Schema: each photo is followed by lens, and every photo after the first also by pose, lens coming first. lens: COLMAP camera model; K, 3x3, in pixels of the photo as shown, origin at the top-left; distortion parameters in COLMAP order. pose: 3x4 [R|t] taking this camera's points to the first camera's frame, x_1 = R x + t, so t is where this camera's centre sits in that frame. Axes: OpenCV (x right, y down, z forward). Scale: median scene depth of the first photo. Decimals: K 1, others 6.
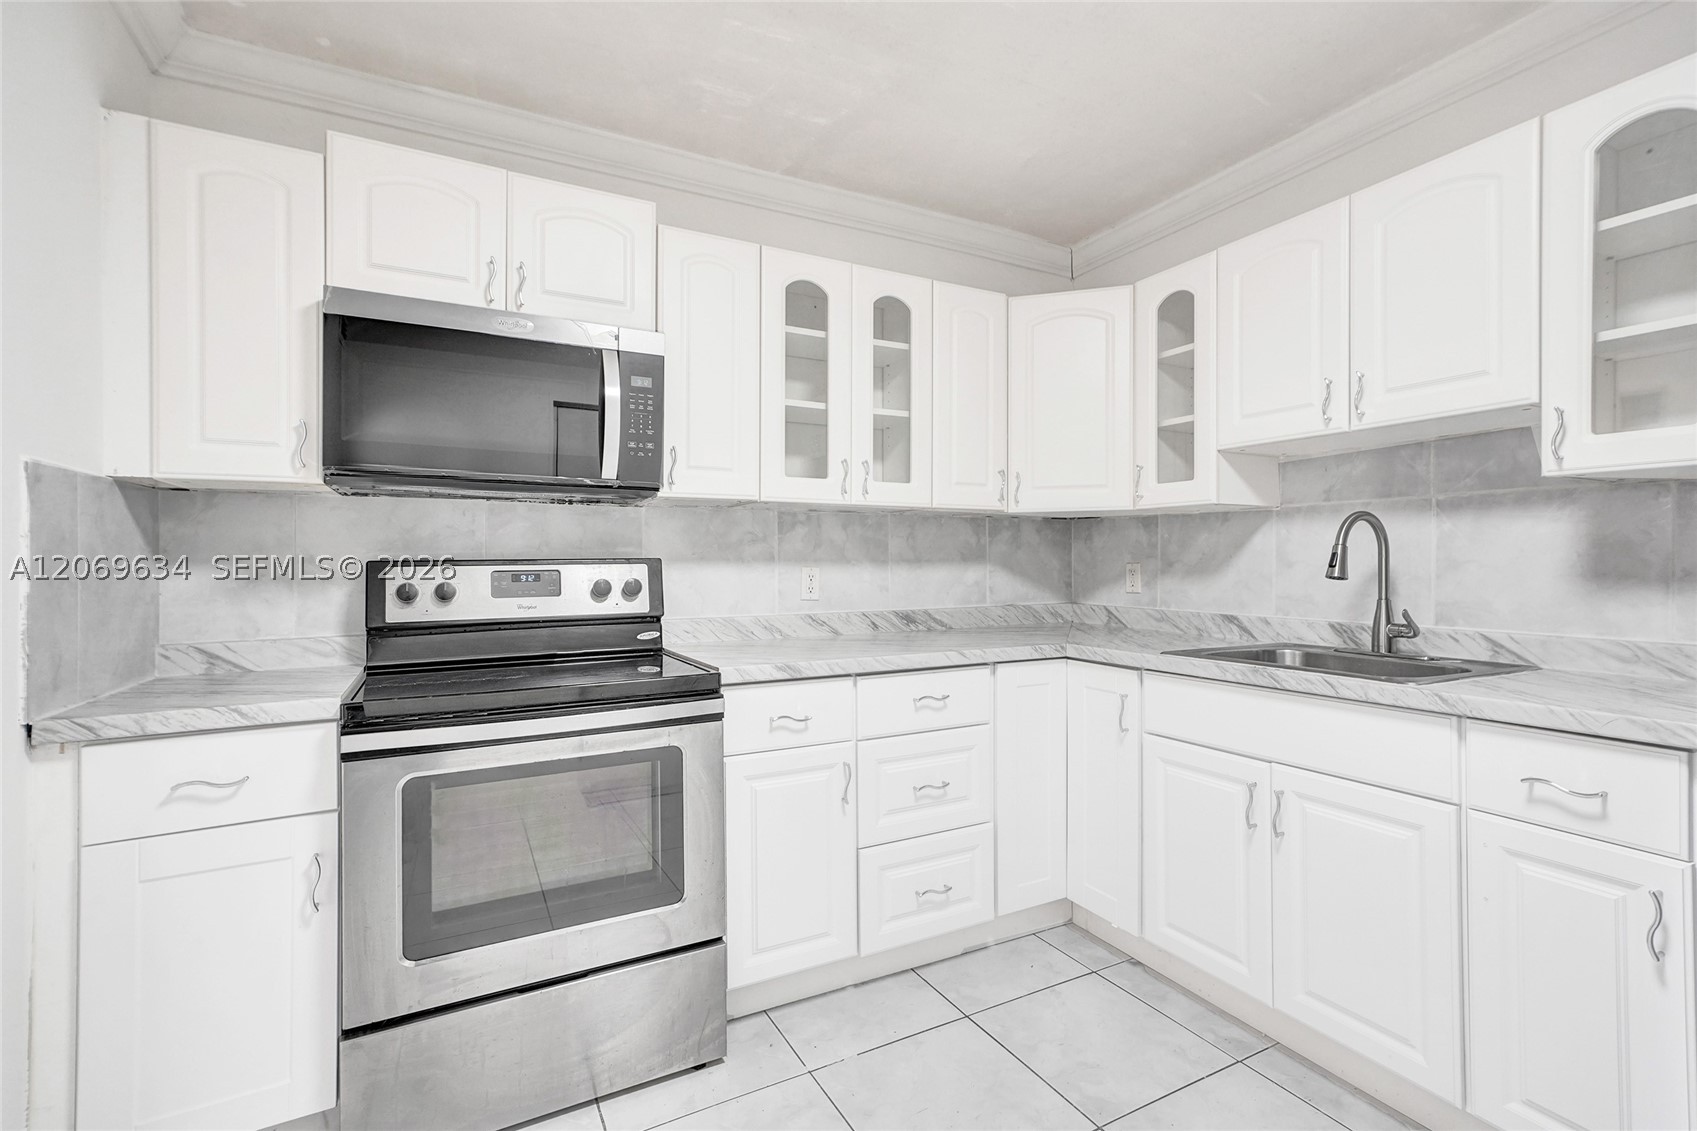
lens RADIAL K [[767.9, 0, 848.6], [0, 767.9, 551.3], [0, 0, 1]] dist [0.008253, 0.000267]
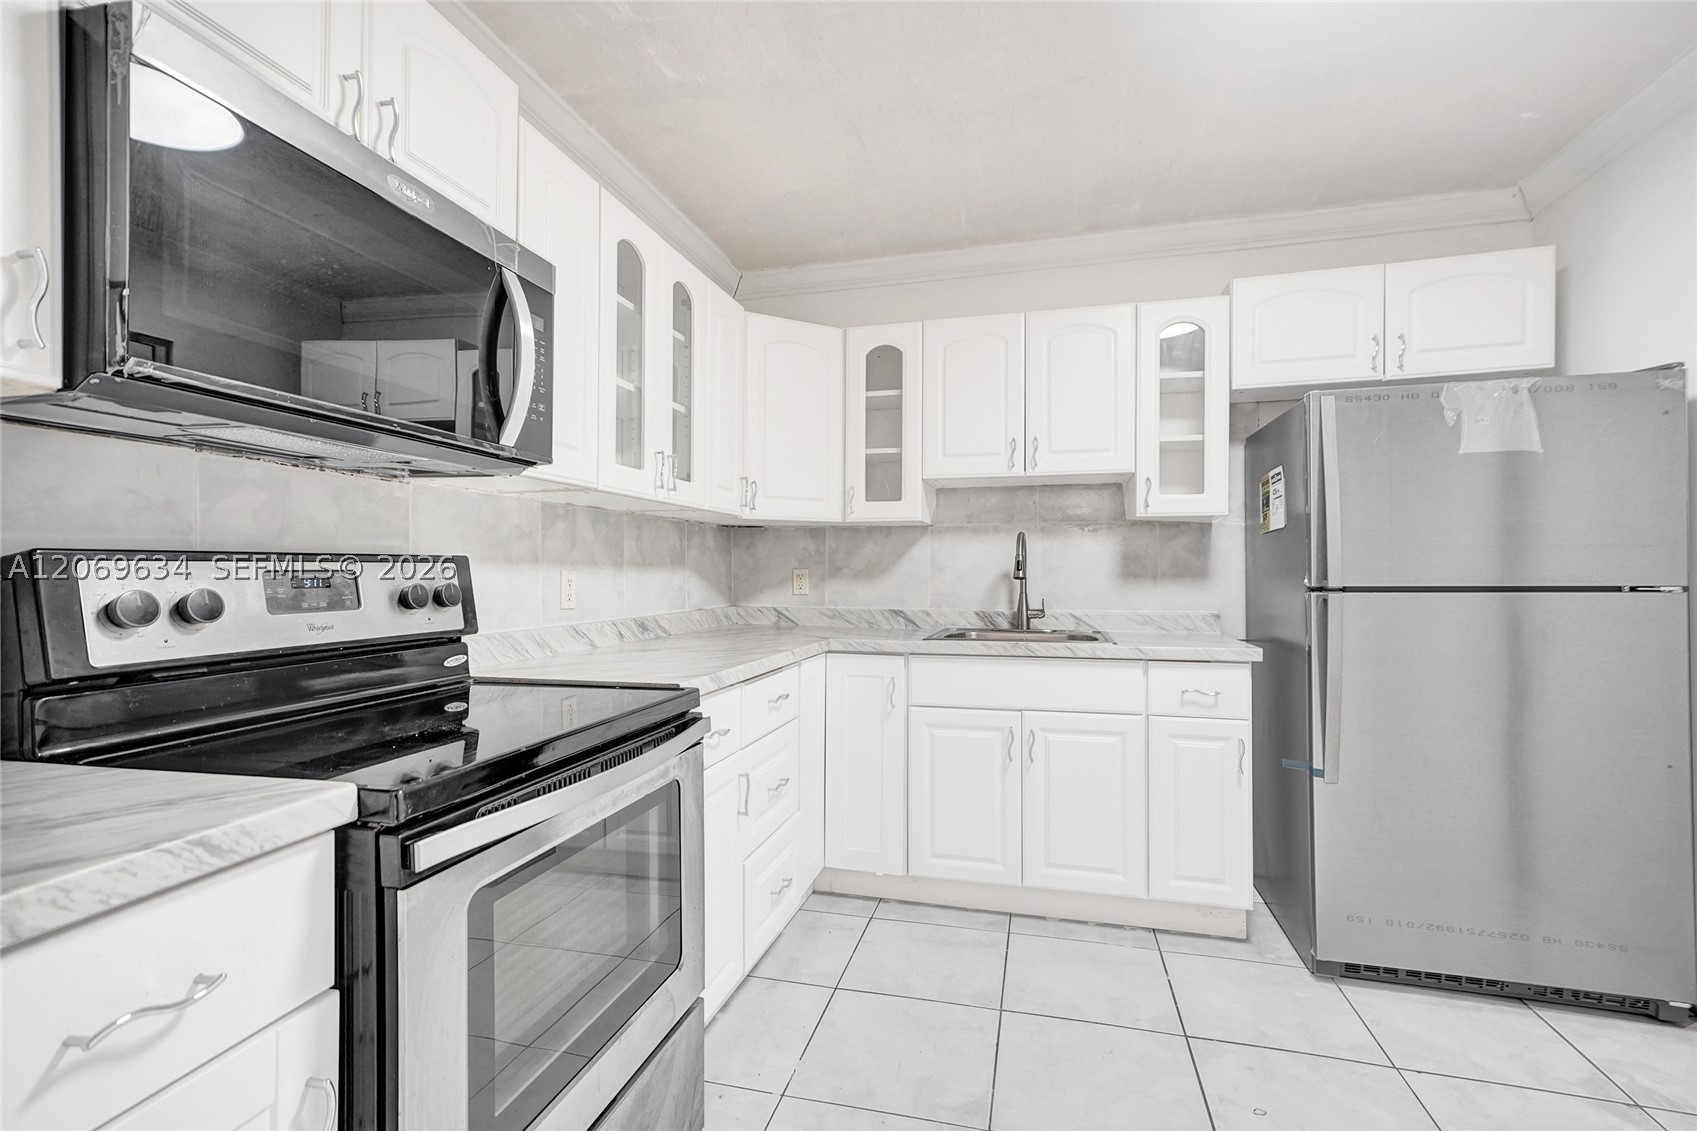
lens RADIAL K [[772.8, 0, 851.0], [0, 772.8, 562.4], [0, 0, 1]] dist [0.000350, 0.007689]
pose [[0.680561, 0.012528, 0.732584, -0.515051], [-0.012653, 0.999906, -0.005345, 0.014191], [-0.732582, -0.005632, 0.680656, 0.209841]]
